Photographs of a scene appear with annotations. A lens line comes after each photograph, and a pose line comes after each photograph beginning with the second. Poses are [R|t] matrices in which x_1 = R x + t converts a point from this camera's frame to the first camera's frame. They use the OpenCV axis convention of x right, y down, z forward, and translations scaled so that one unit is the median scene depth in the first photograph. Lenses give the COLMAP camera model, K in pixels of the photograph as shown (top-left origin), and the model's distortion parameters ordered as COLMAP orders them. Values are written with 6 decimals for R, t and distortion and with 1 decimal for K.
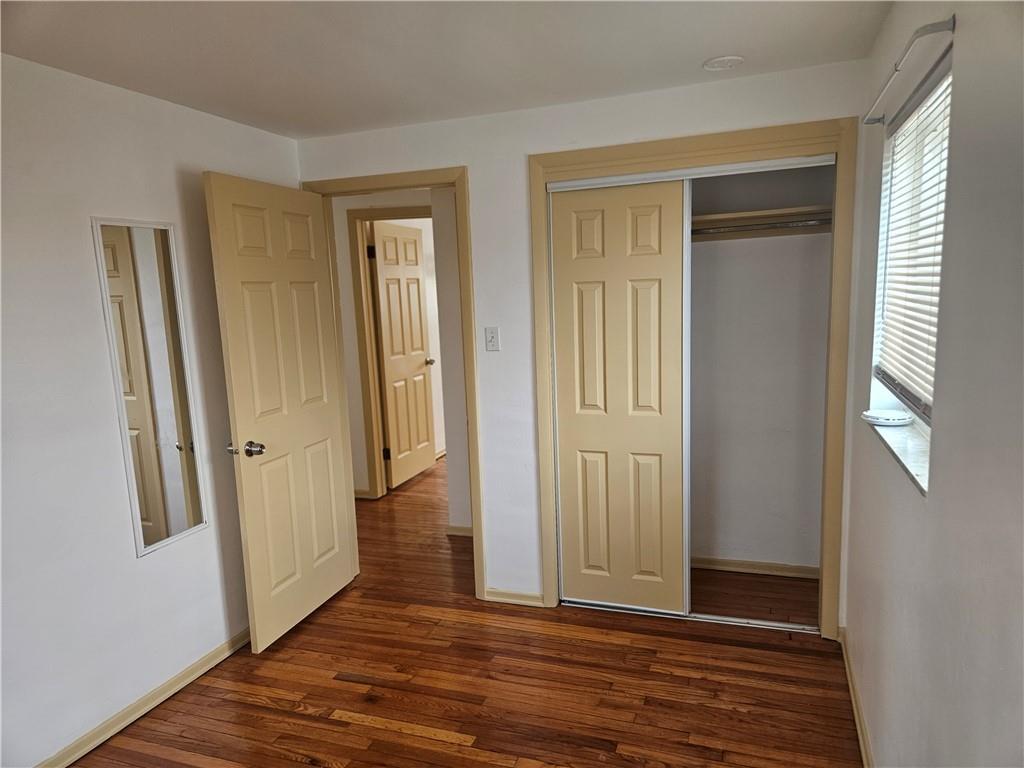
lens RADIAL K [[692.7, 0, 517.6], [0, 692.7, 393.5], [0, 0, 1]] dist [0.079687, -0.072055]
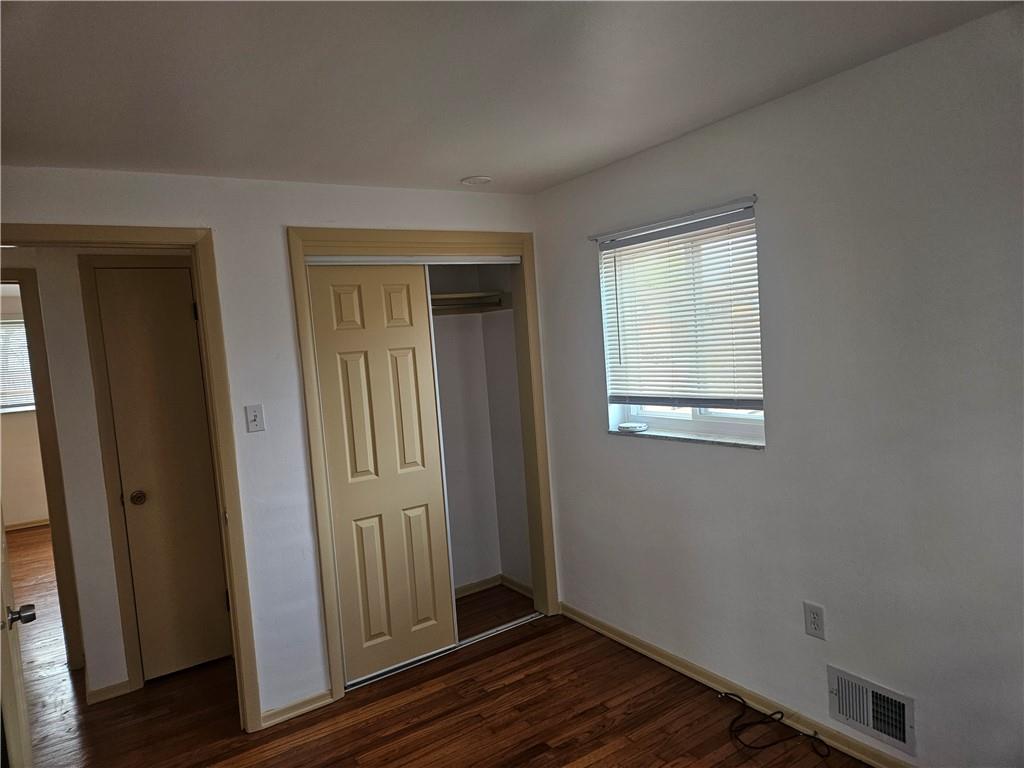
lens RADIAL K [[690.2, 0, 507.0], [0, 690.2, 386.2], [0, 0, 1]] dist [0.071933, -0.066478]
pose [[0.595252, -0.060387, 0.801267, -0.592725], [0.179008, 0.982079, -0.058969, -0.008448], [-0.783346, 0.178535, 0.595394, 0.213812]]
